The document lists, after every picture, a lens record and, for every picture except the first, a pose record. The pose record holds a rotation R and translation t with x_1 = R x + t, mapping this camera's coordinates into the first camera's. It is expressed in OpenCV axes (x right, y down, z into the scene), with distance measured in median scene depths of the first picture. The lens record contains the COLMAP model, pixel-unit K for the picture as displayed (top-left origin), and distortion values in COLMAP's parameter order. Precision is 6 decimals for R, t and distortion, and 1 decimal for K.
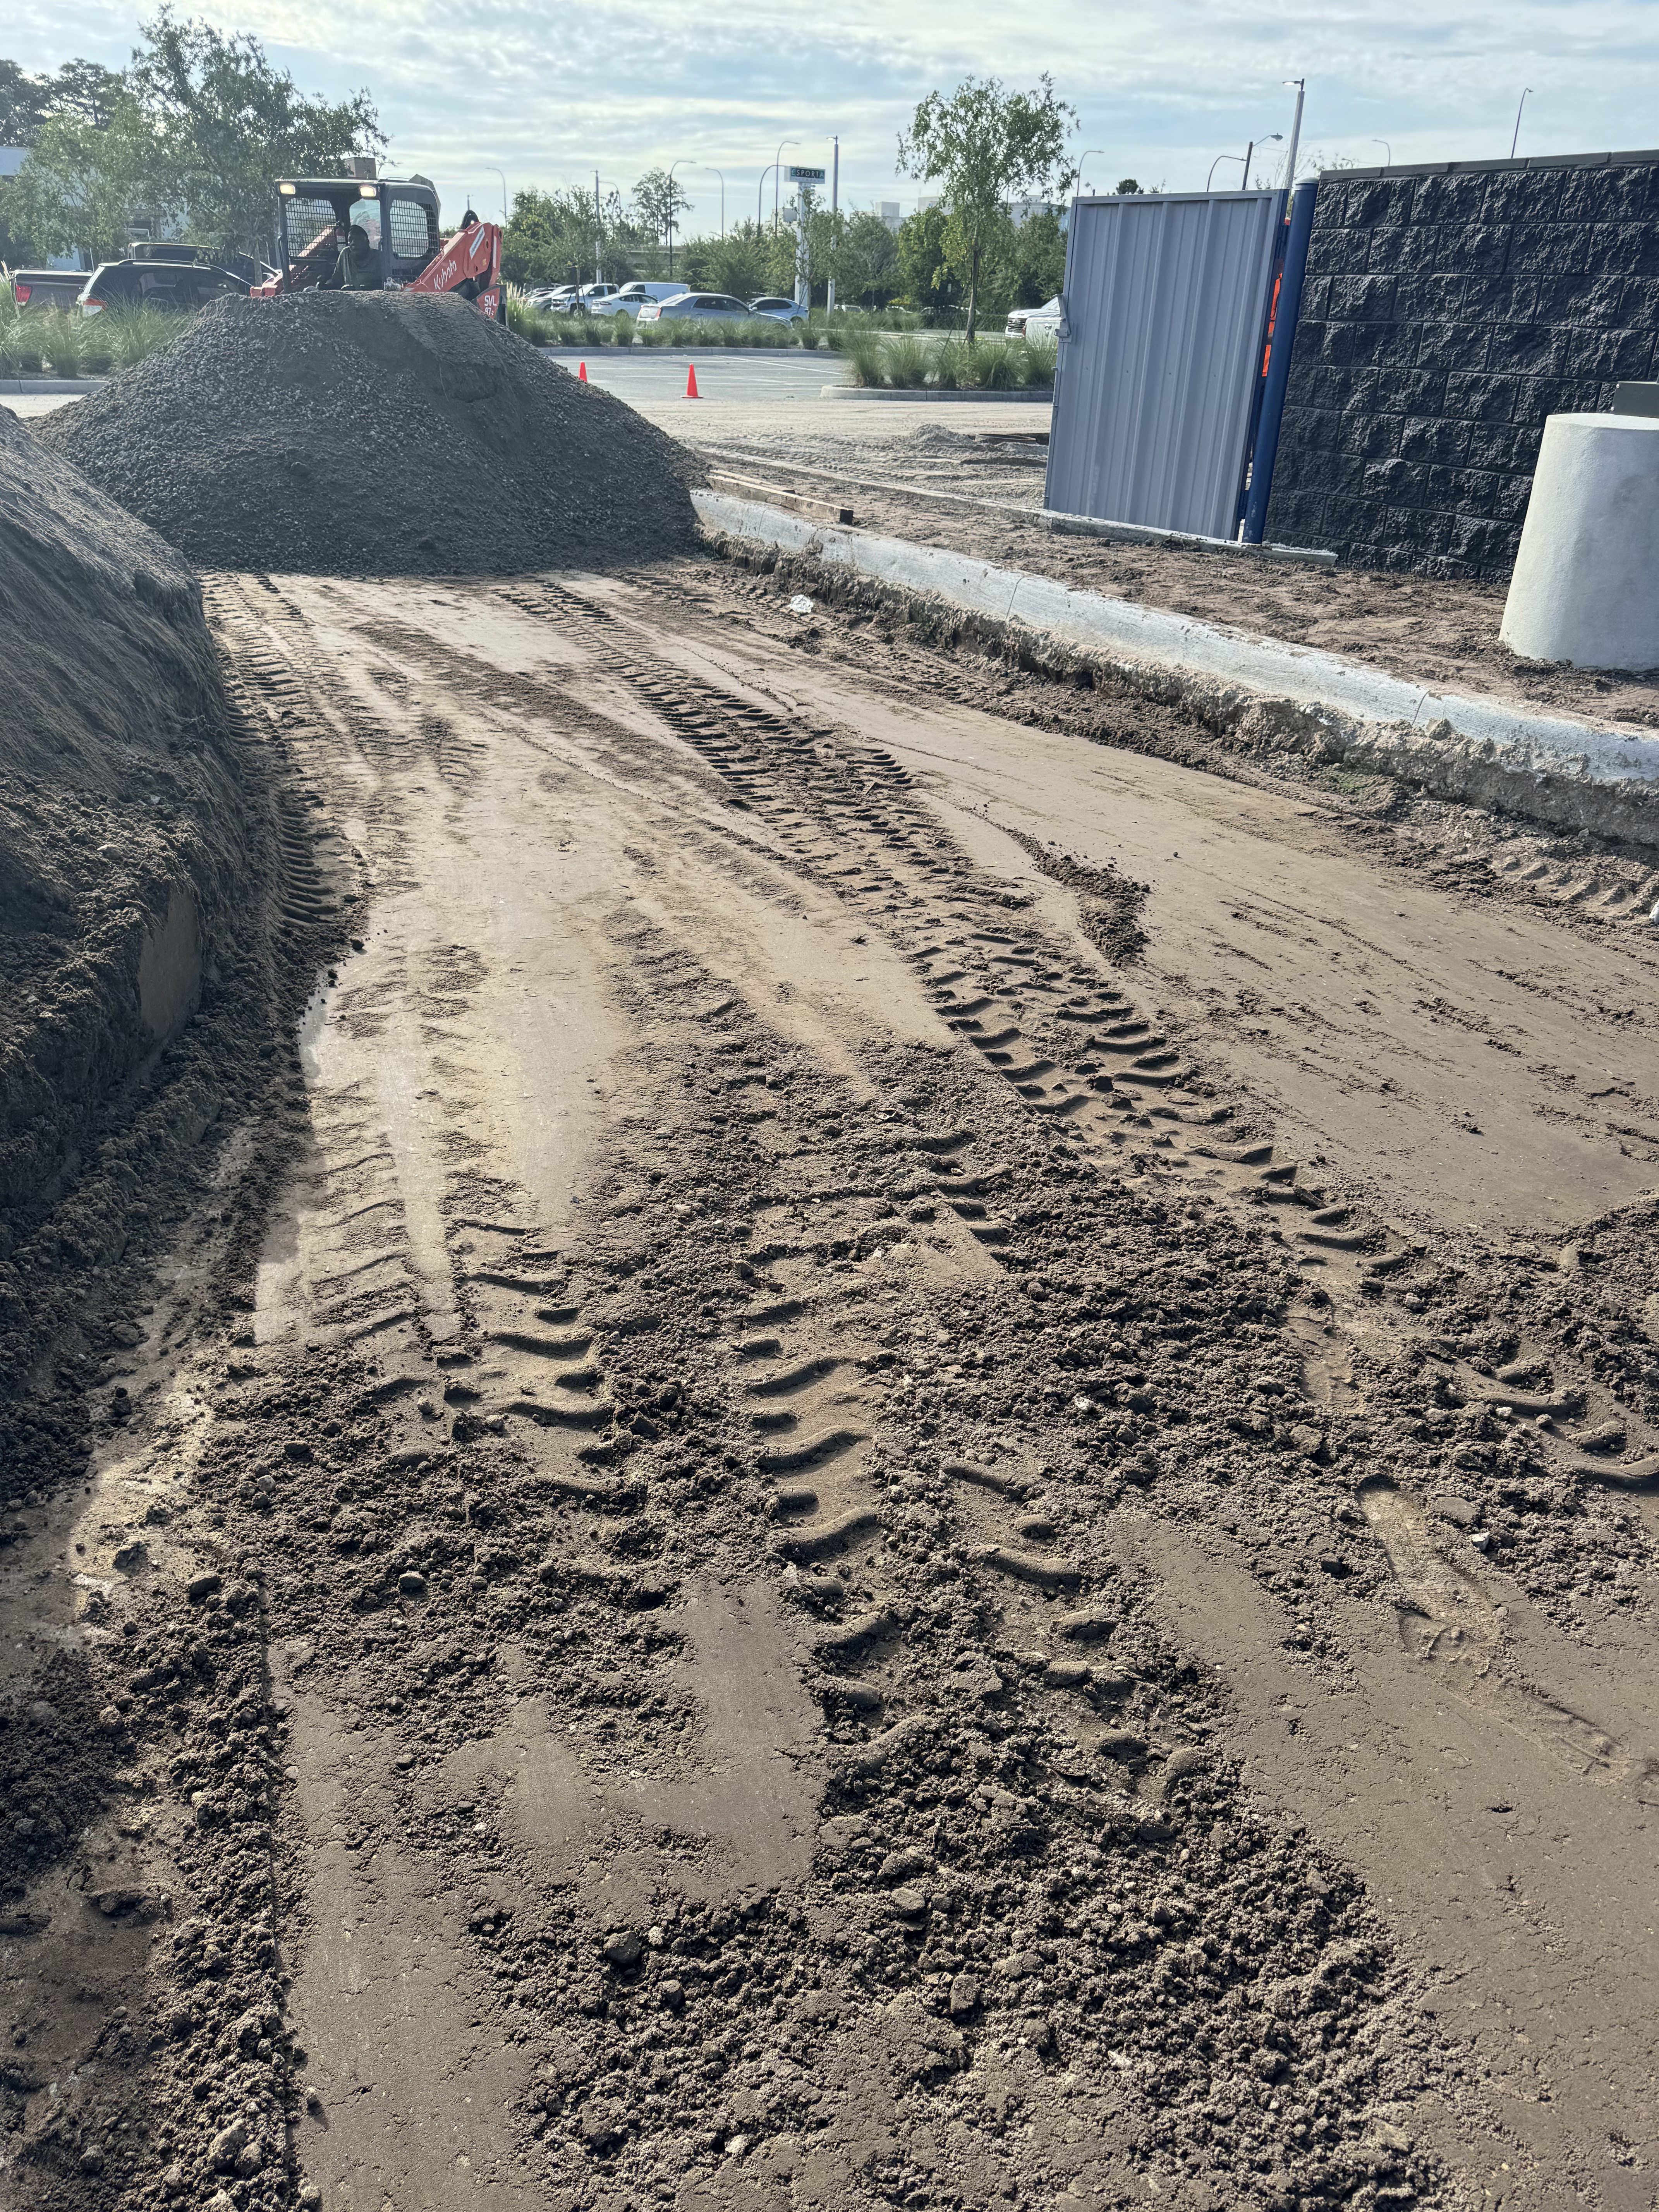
lens RADIAL K [[1551.5, 0, 827.6], [0, 1551.5, 1105.6], [0, 0, 1]] dist [0.070325, -0.089005]
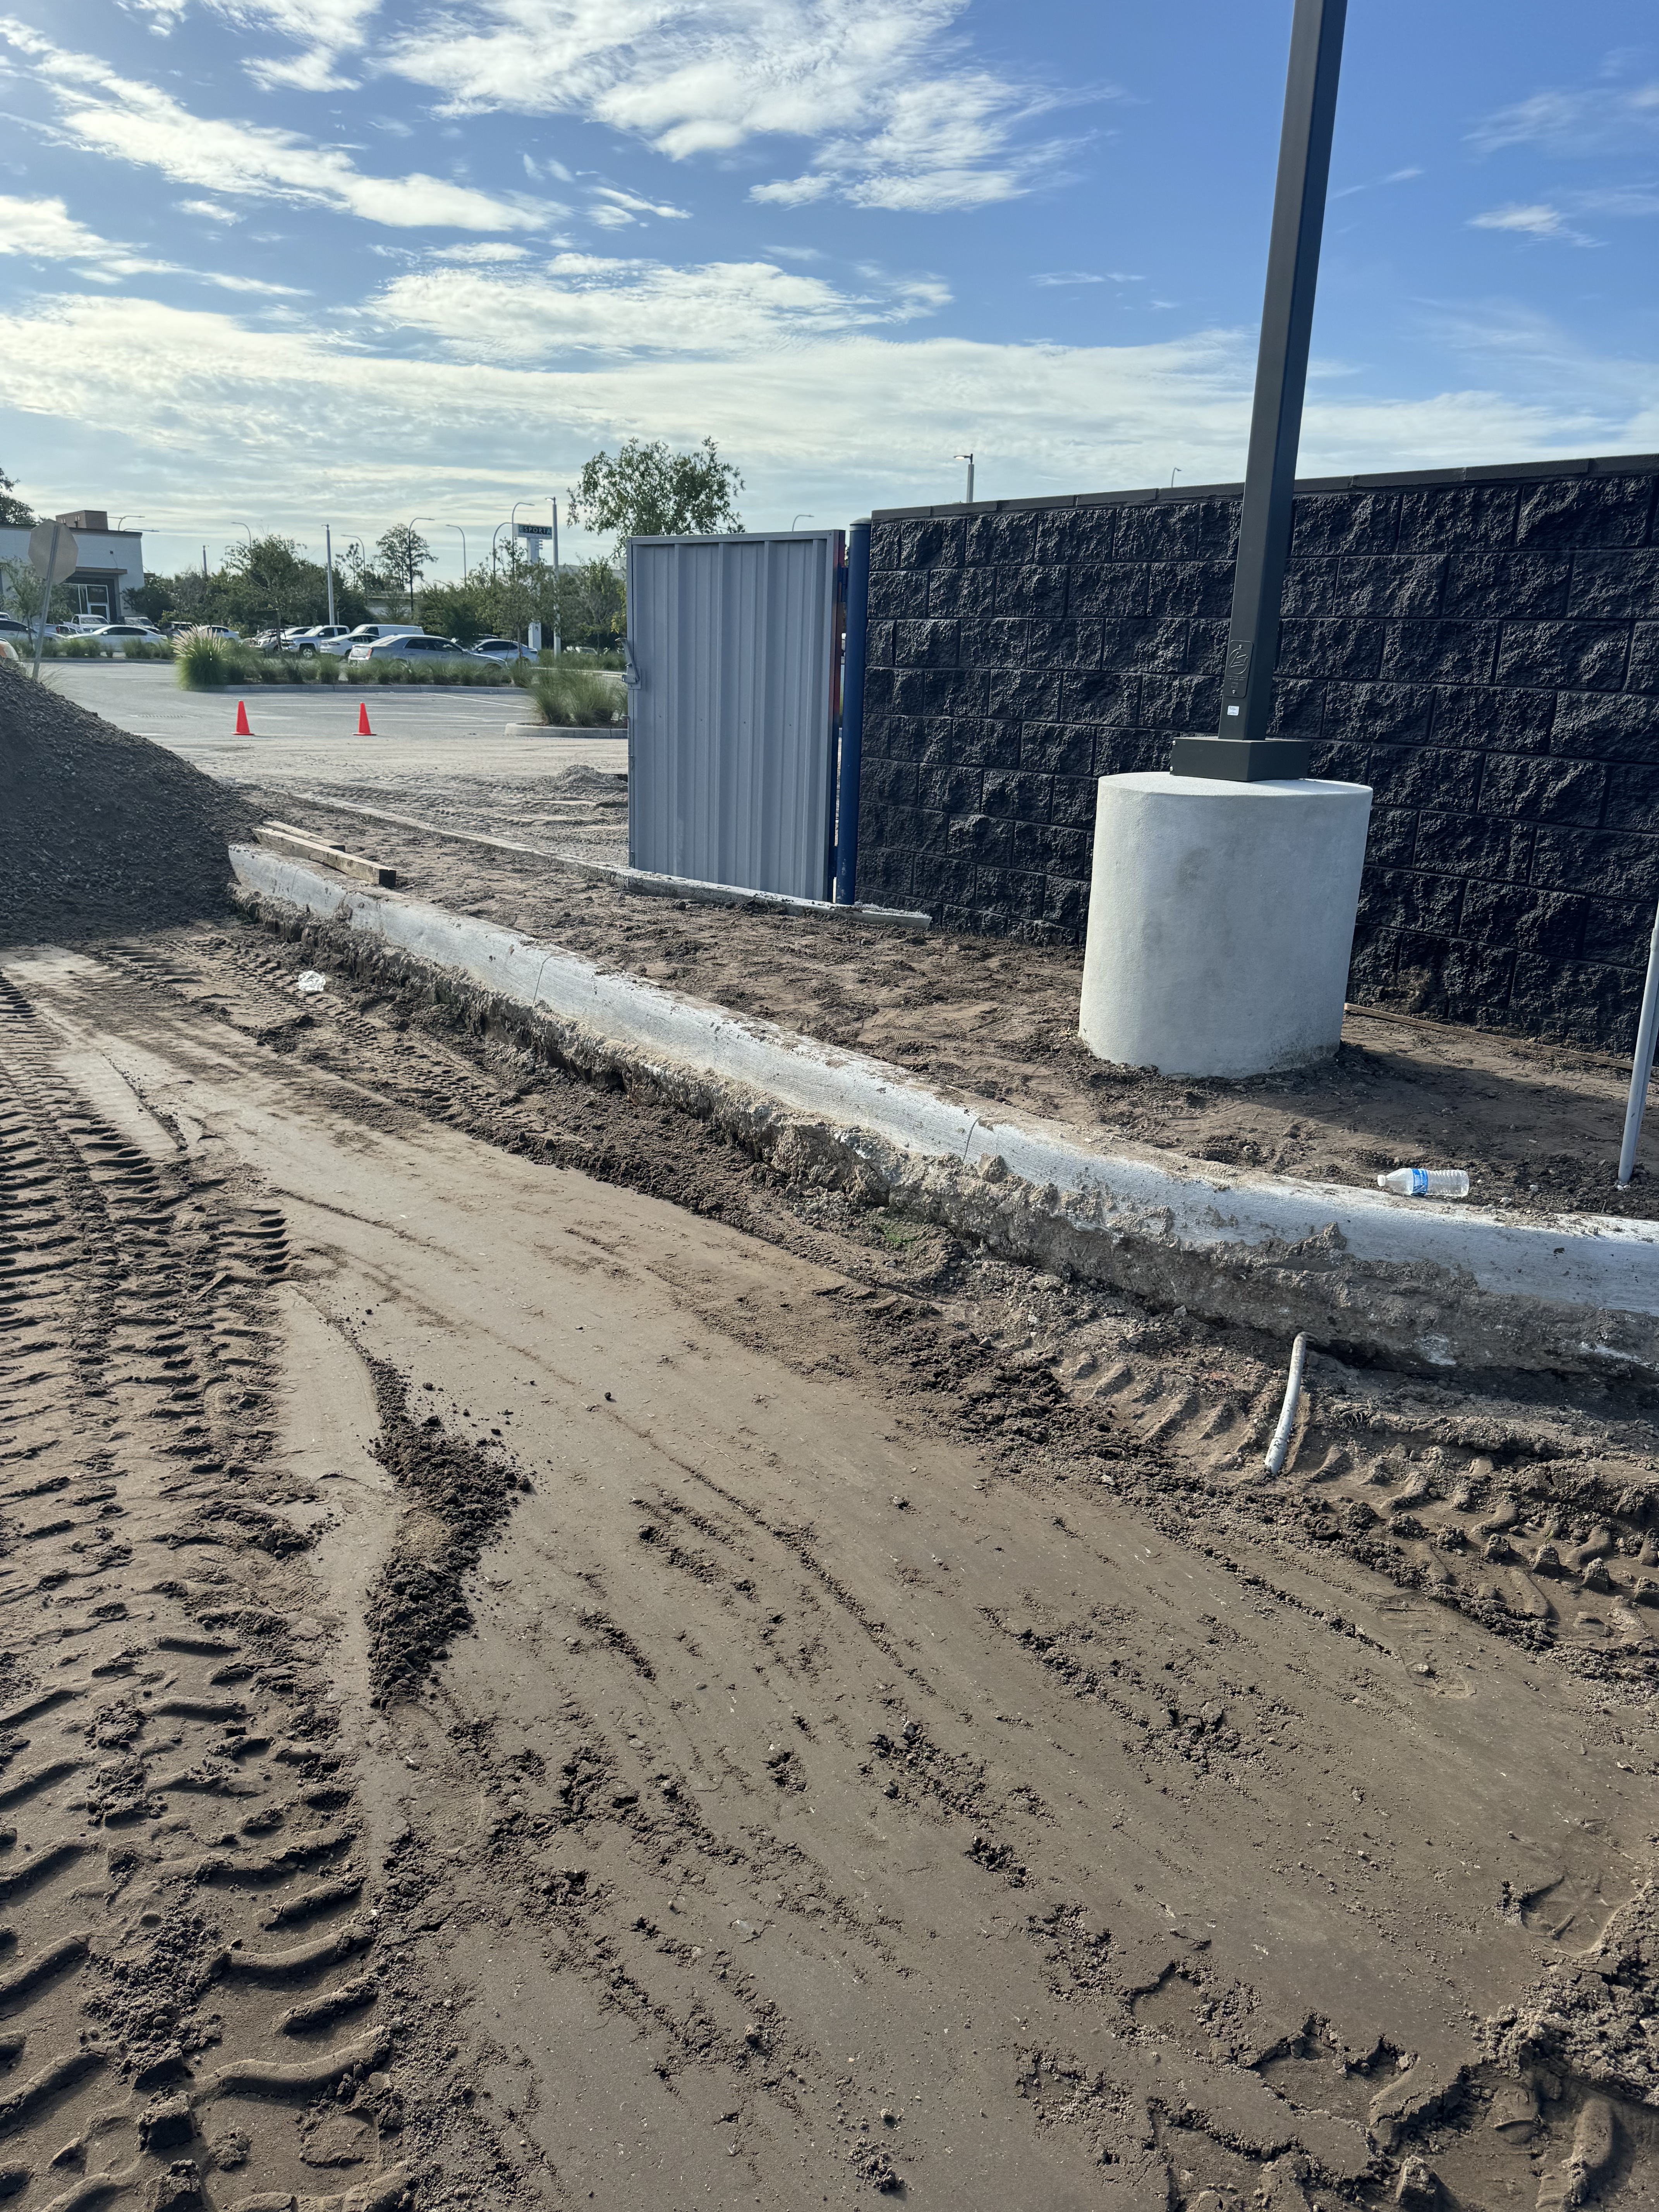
lens RADIAL K [[1551.5, 0, 829.3], [0, 1551.5, 1115.3], [0, 0, 1]] dist [0.070325, -0.089005]
pose [[0.988203, -0.044503, 0.146542, 0.161277], [0.069964, 0.982350, -0.173476, -0.112619], [-0.136236, 0.181683, 0.973874, 0.216733]]
